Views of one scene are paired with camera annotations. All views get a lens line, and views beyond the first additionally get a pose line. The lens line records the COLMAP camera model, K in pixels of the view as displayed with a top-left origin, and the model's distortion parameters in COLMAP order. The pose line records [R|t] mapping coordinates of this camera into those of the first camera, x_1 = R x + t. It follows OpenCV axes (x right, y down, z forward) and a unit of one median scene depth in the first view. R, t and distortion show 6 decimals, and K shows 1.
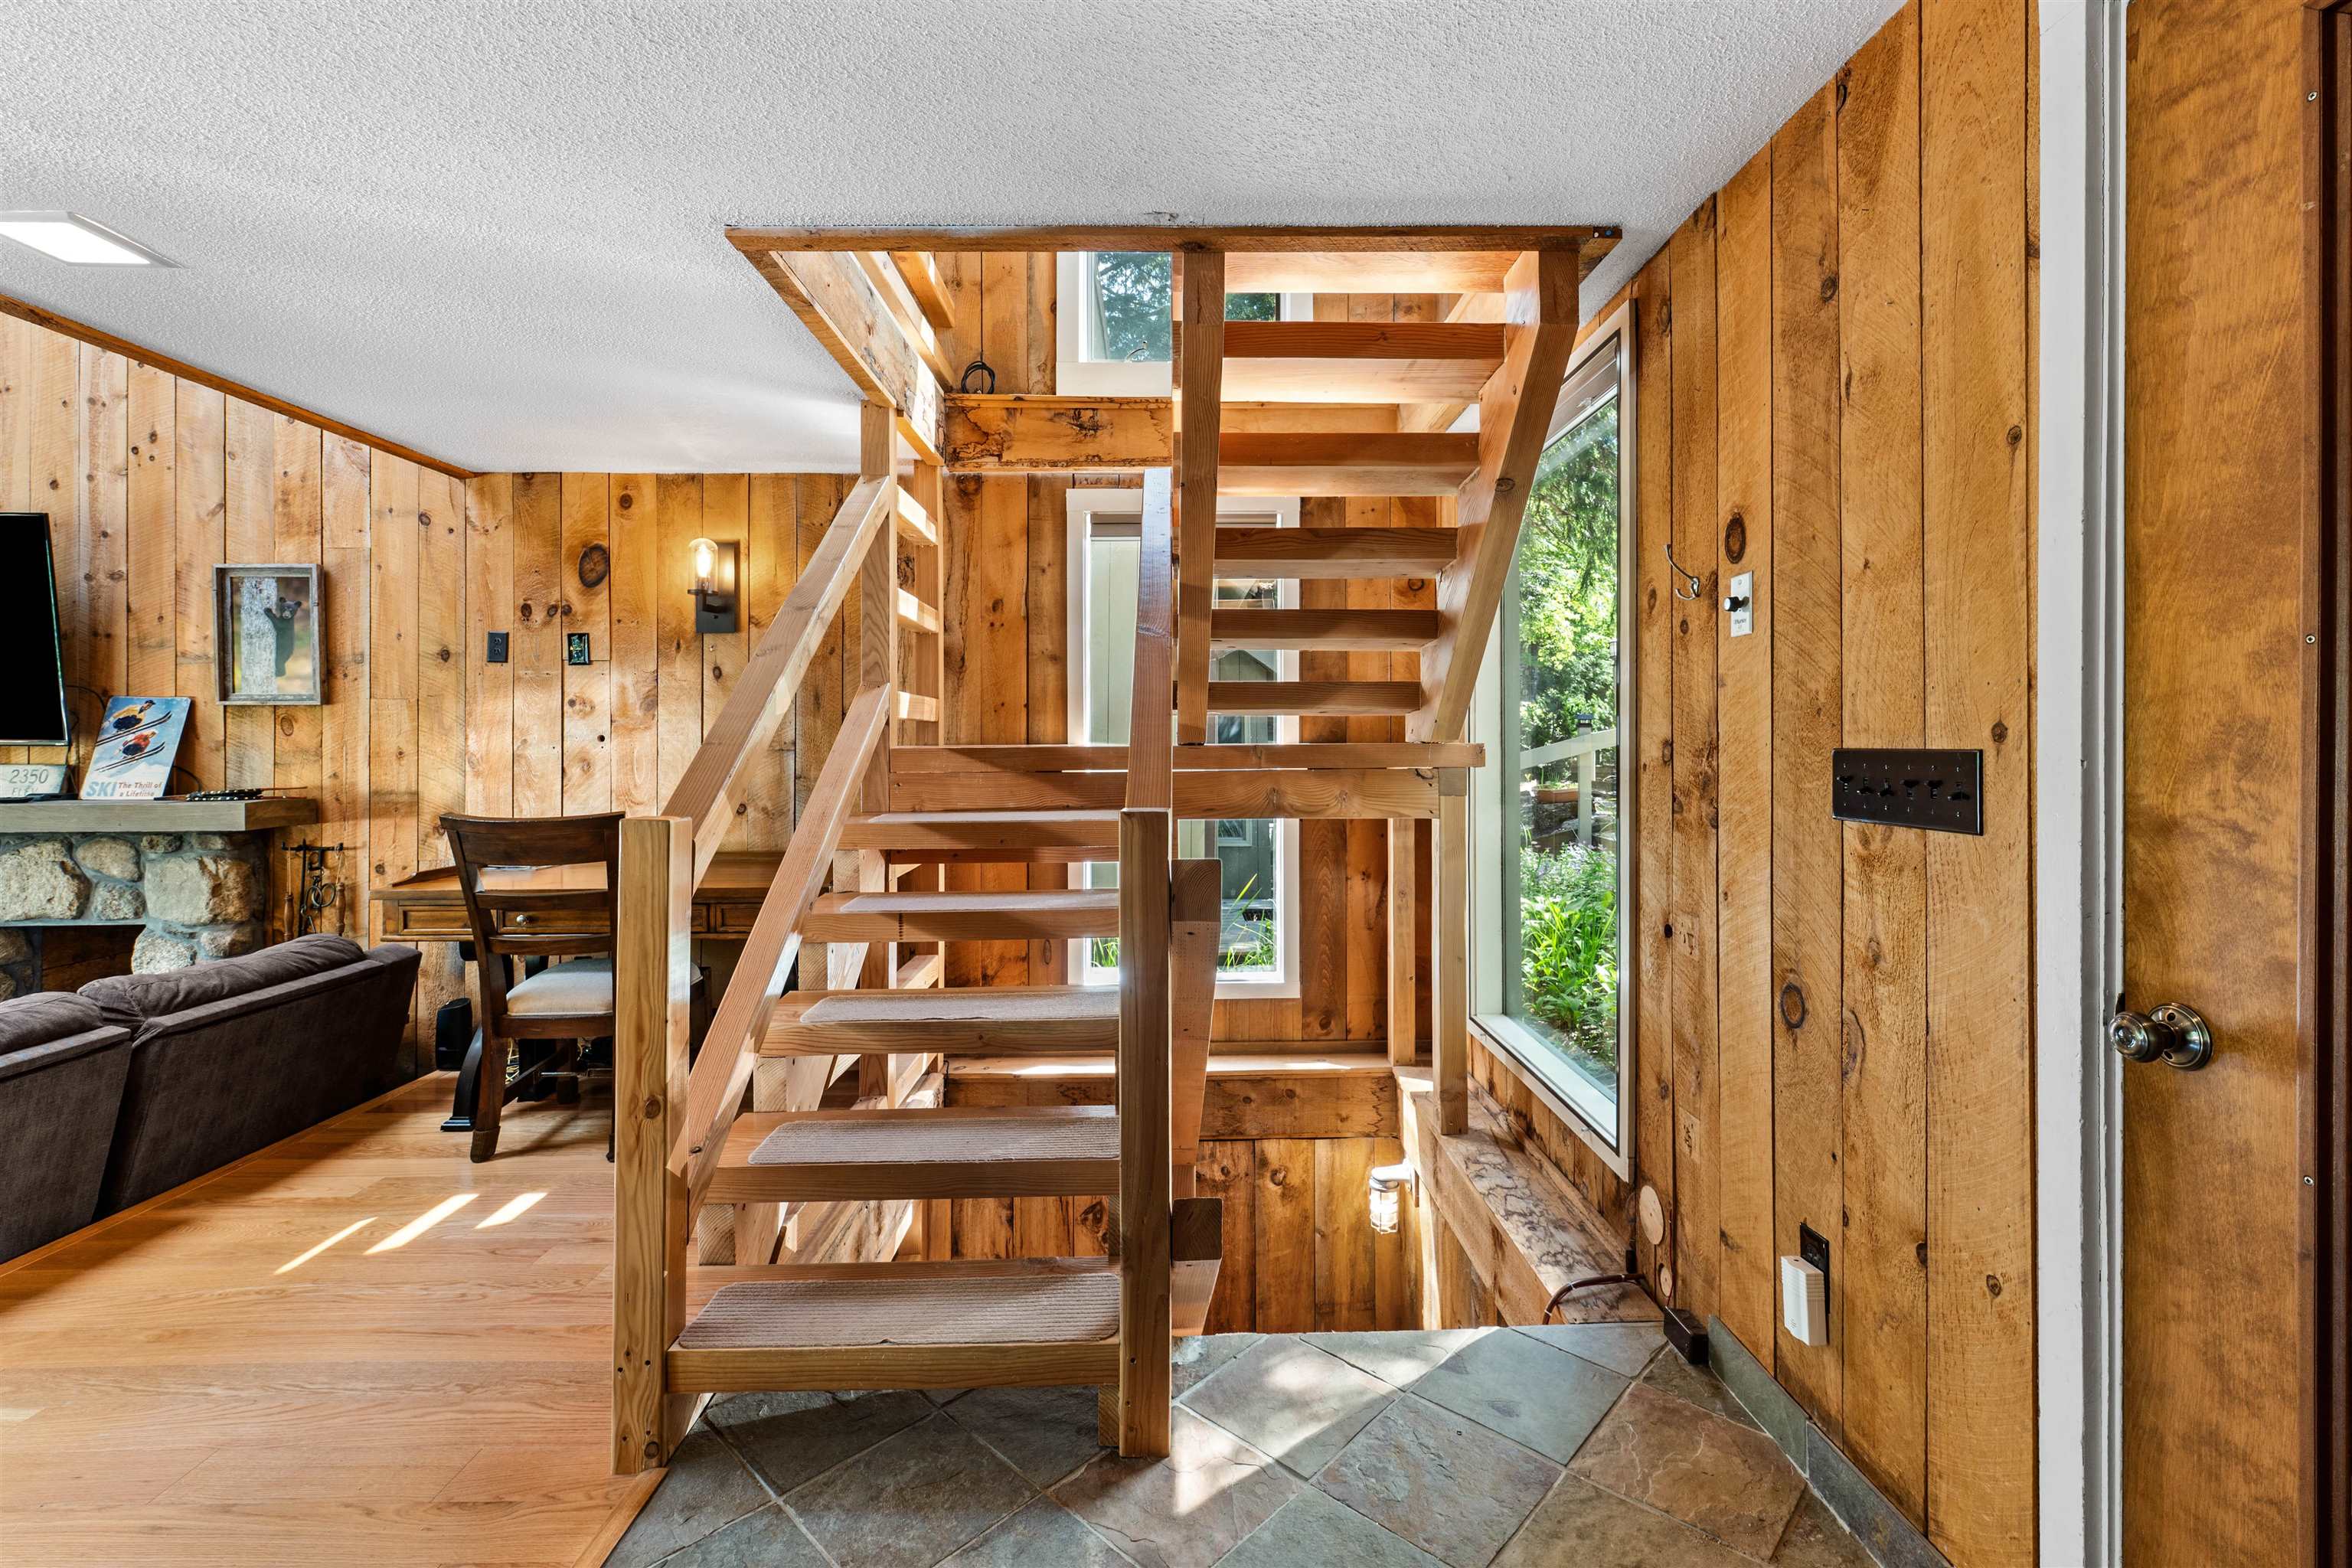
lens RADIAL K [[1022.3, 0, 1178.8], [0, 1022.3, 742.3], [0, 0, 1]] dist [0.001046, 0.000241]
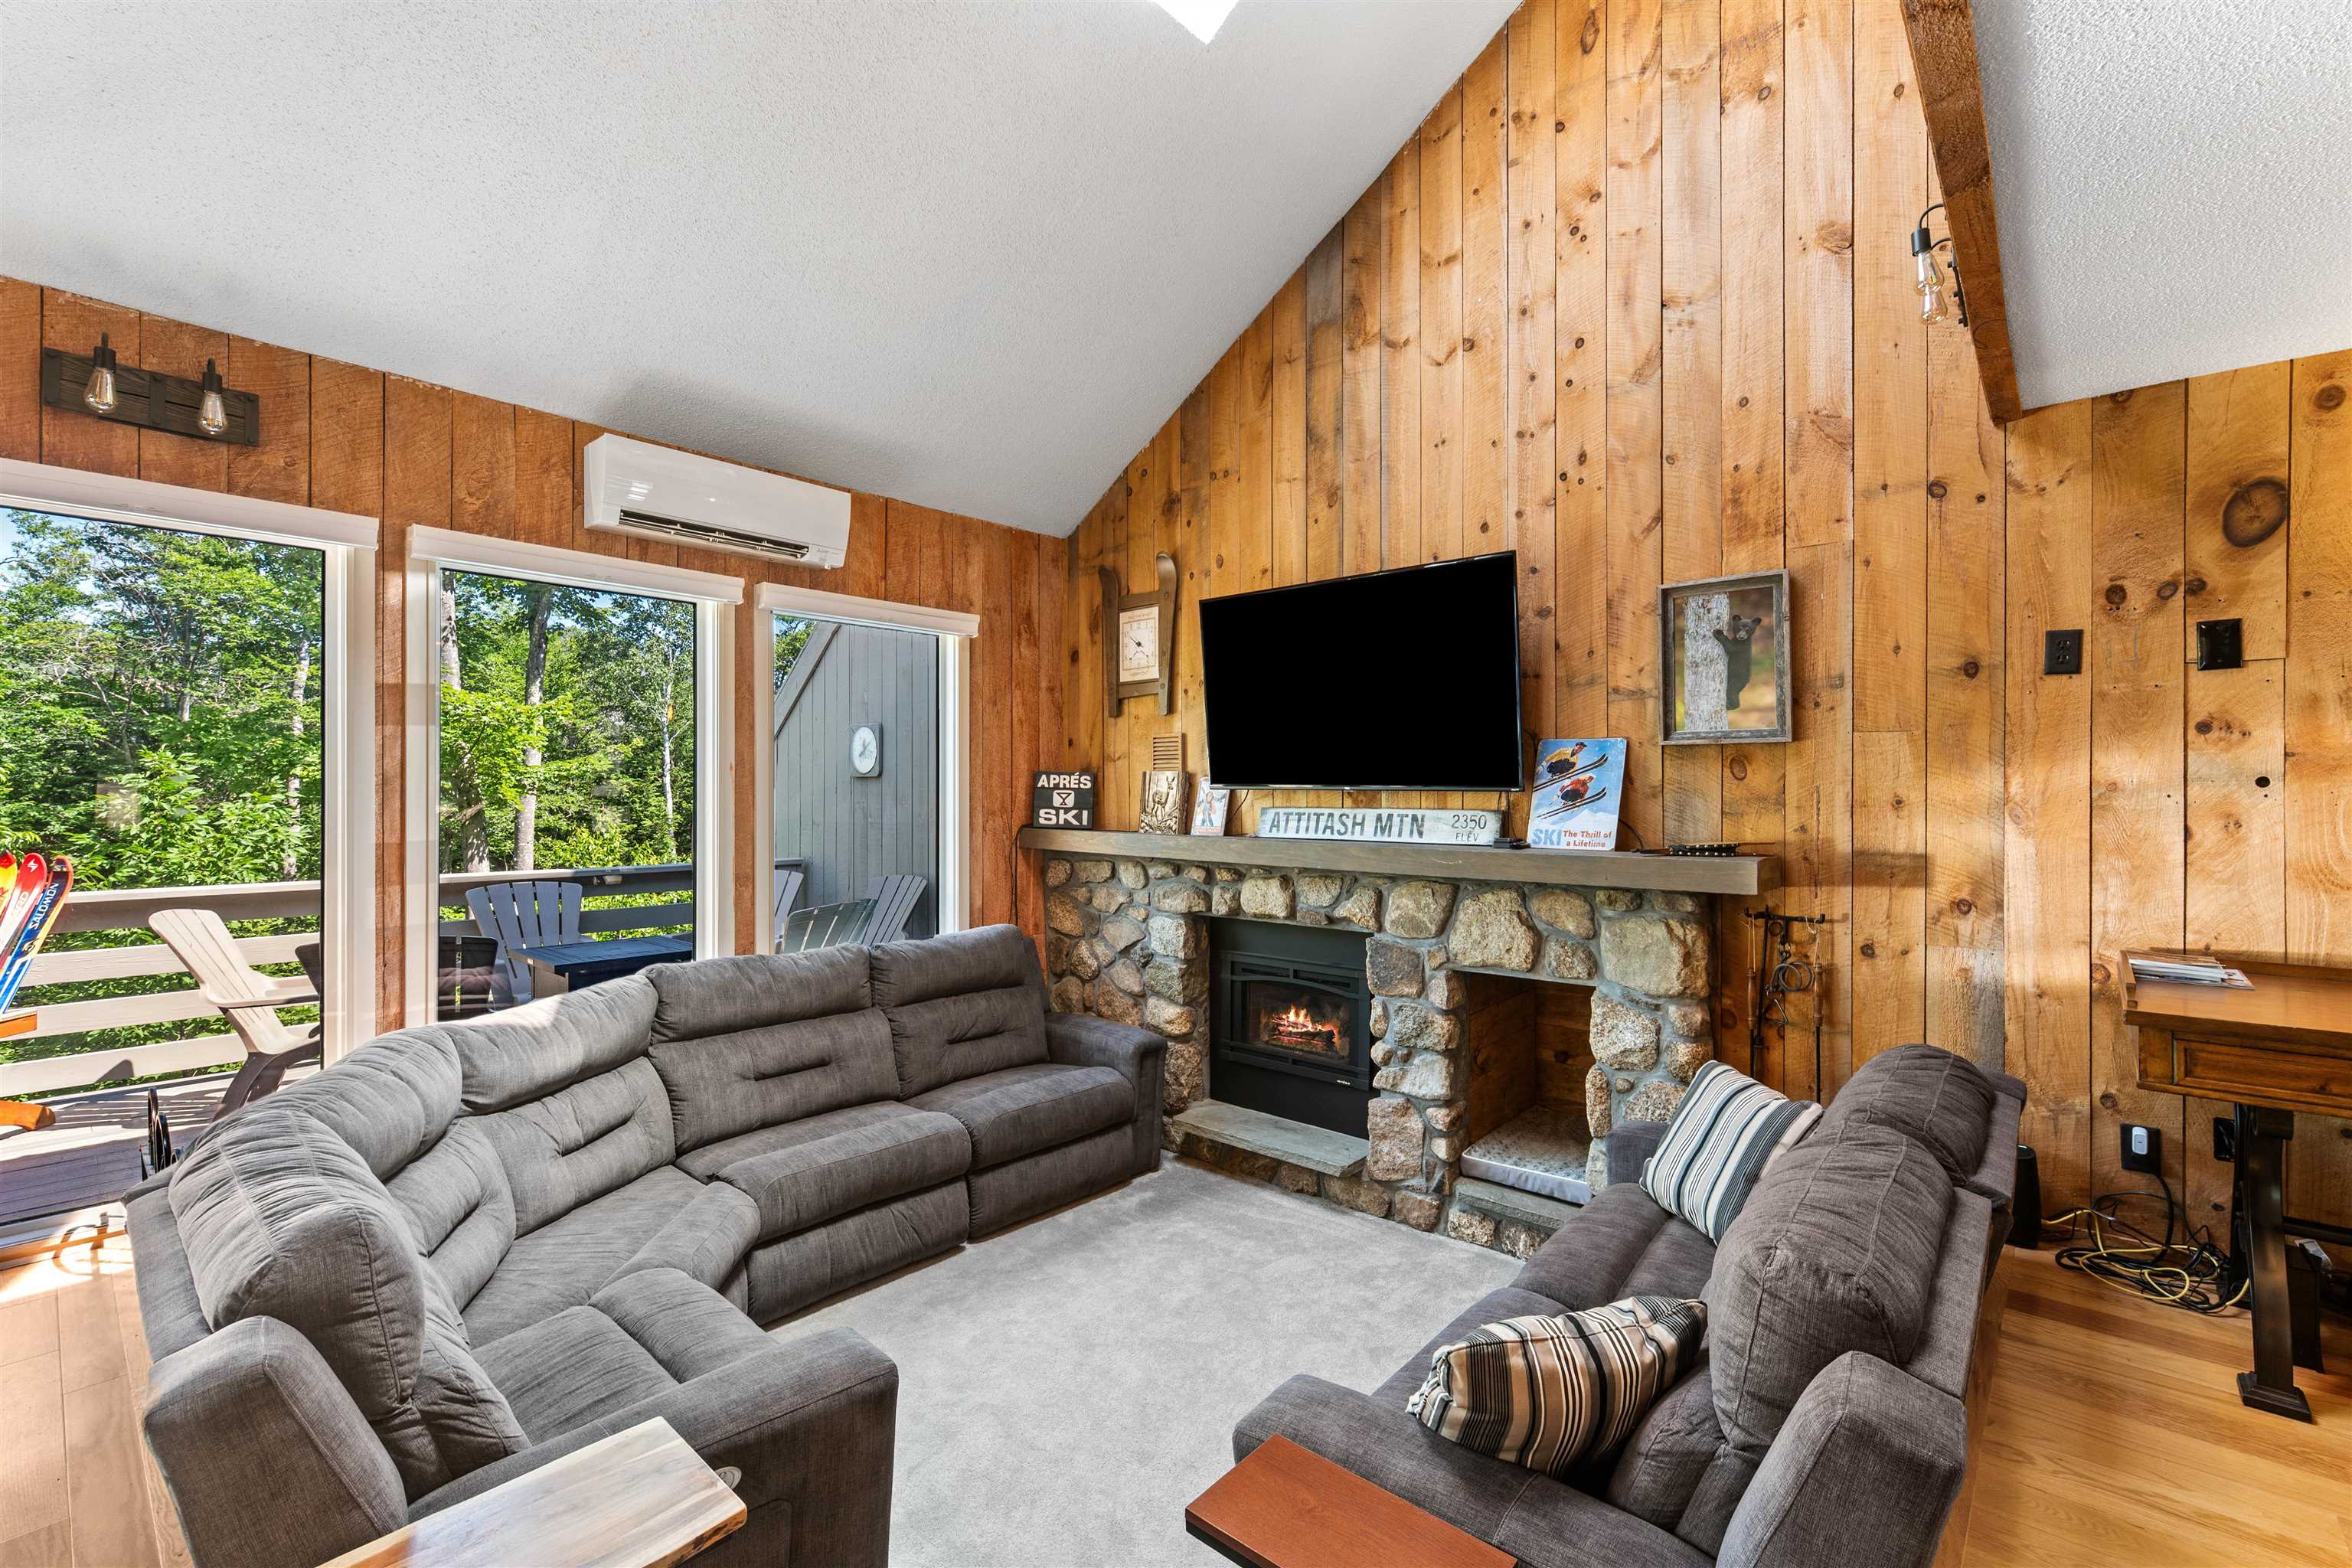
lens RADIAL K [[1022.3, 0, 1173.3], [0, 1022.3, 787.2], [0, 0, 1]] dist [0.001046, 0.000241]
pose [[0.730686, -0.000350, -0.682713, -0.640601], [0.000764, 1.000000, 0.000306, -0.001068], [0.682713, -0.000745, 0.730686, 0.071391]]
